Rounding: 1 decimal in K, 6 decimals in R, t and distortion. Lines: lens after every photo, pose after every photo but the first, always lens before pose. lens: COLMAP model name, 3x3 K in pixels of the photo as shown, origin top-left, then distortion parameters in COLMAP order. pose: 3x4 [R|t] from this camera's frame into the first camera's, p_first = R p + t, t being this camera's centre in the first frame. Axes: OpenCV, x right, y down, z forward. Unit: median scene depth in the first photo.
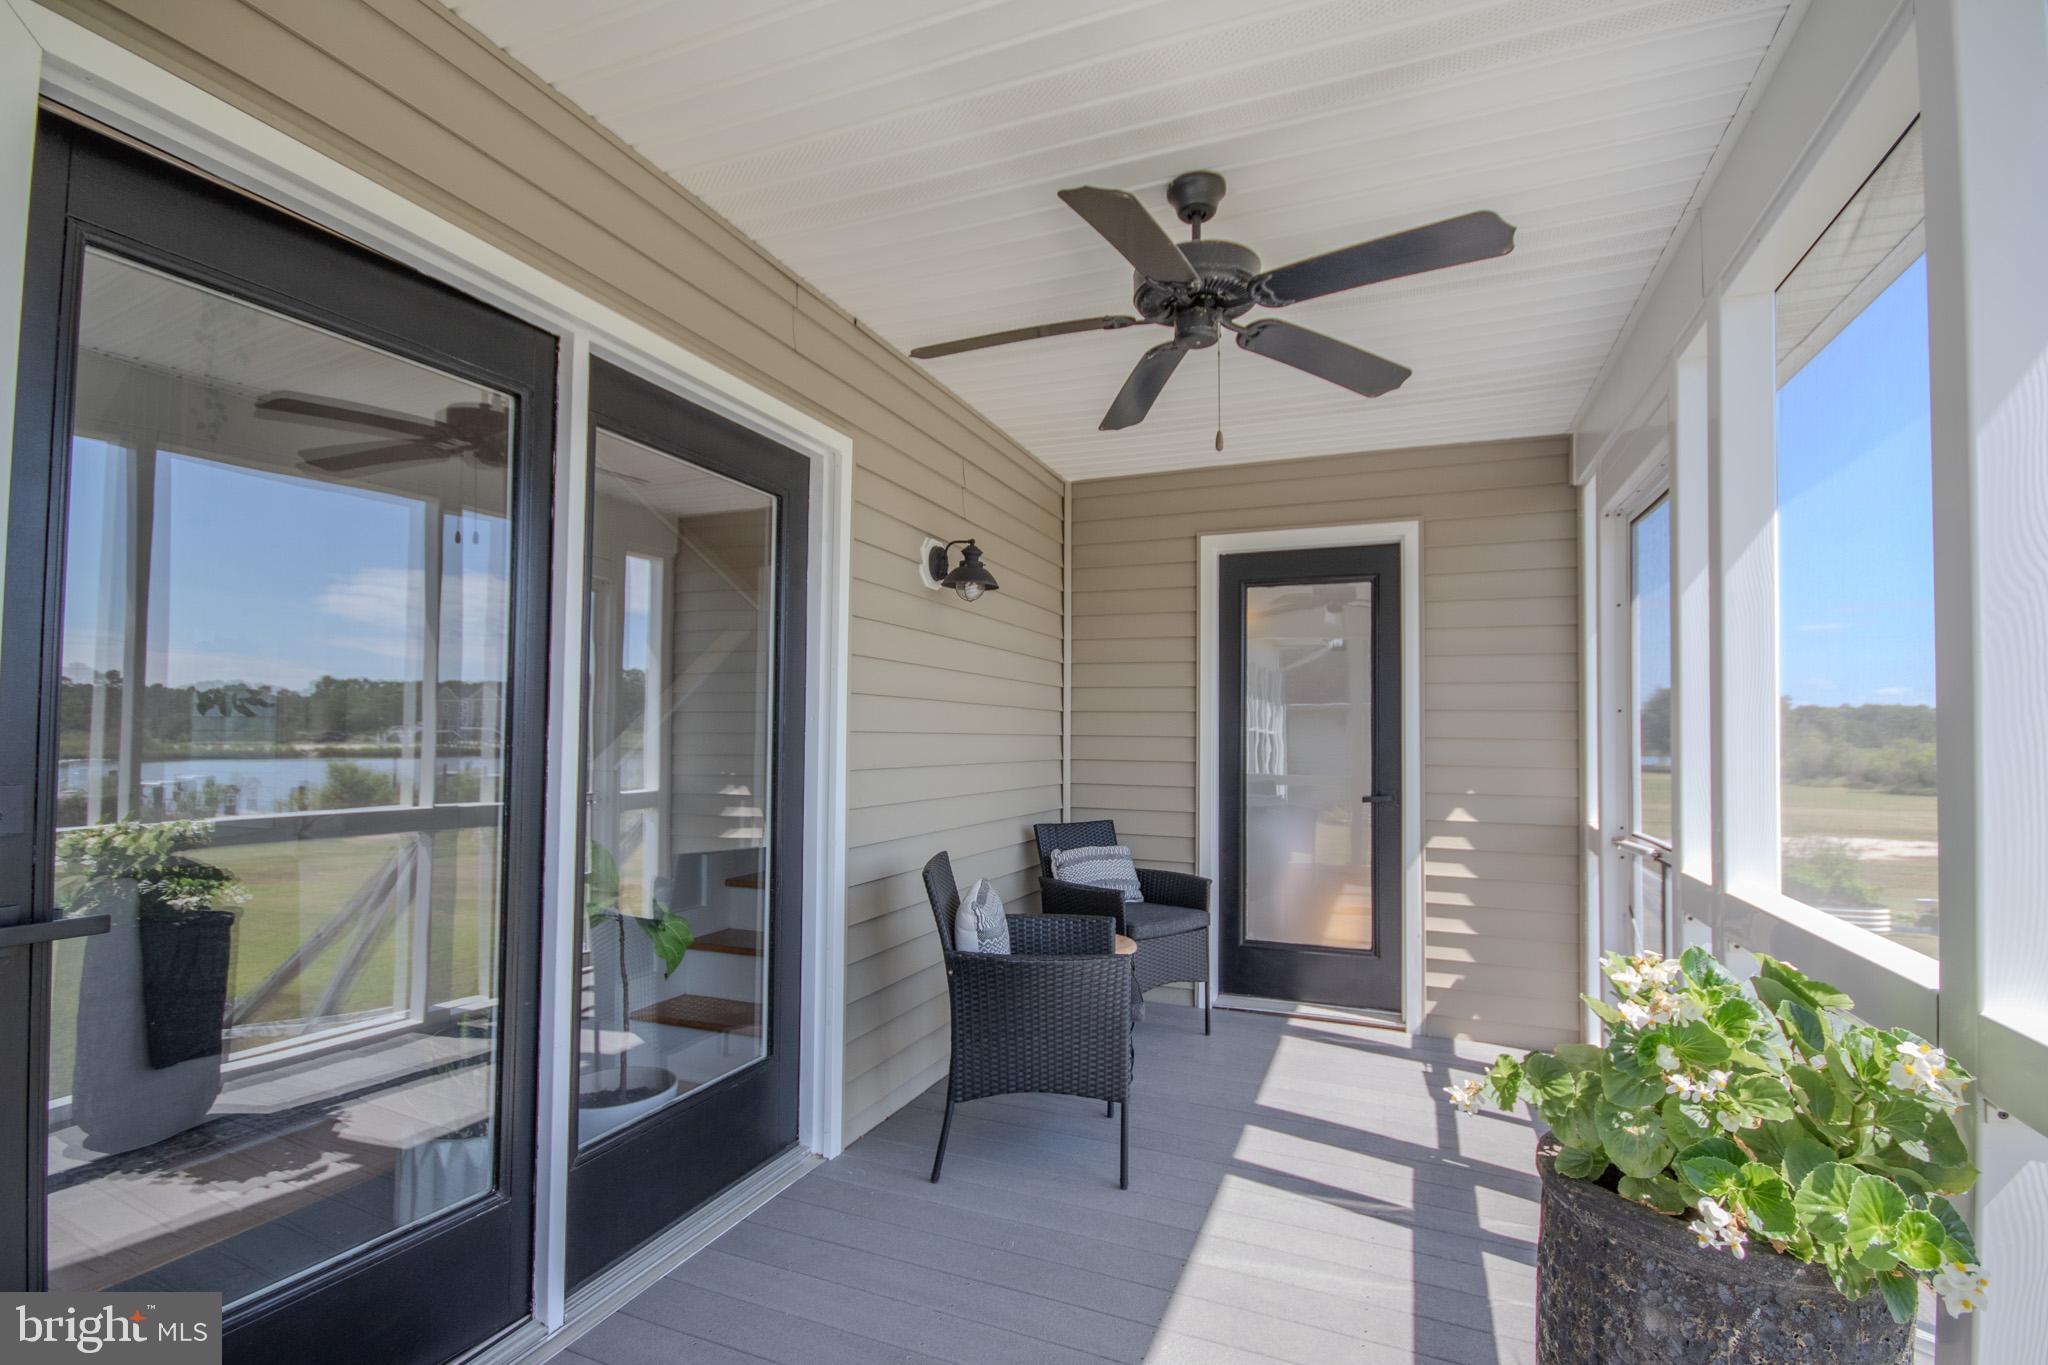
lens RADIAL K [[966.7, 0, 1024.0], [0, 966.7, 701.9], [0, 0, 1]] dist [-0.004737, -0.000884]
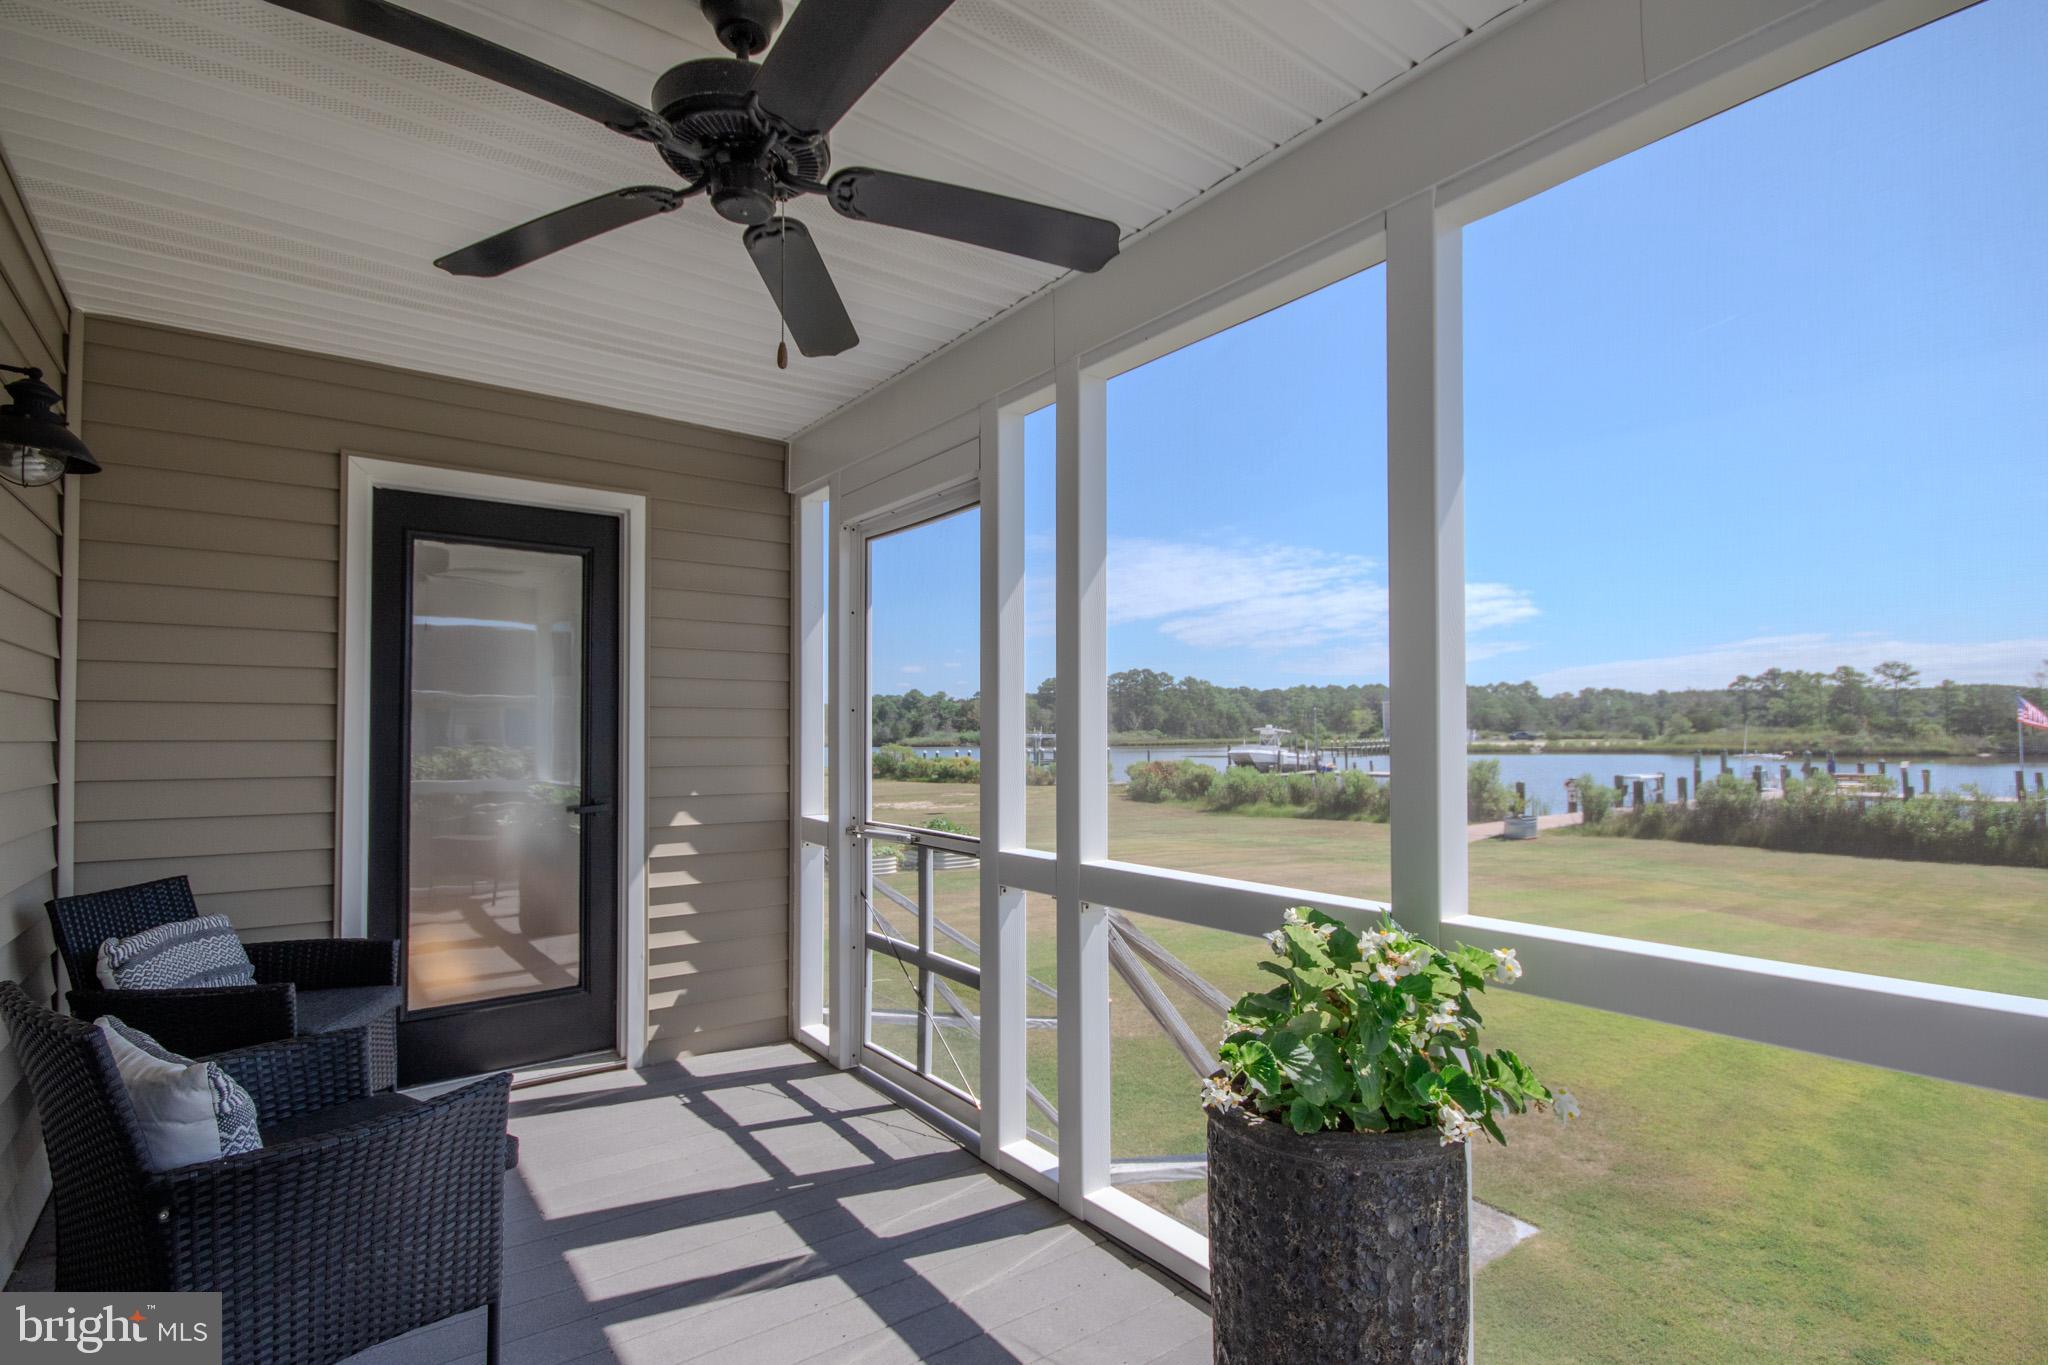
lens RADIAL K [[966.7, 0, 1024.0], [0, 966.7, 701.9], [0, 0, 1]] dist [-0.004737, -0.000884]
pose [[0.509440, 0.015528, 0.860366, -0.190136], [-0.021102, 0.999762, -0.005549, 0.001808], [-0.860247, -0.015328, 0.509647, 0.240119]]
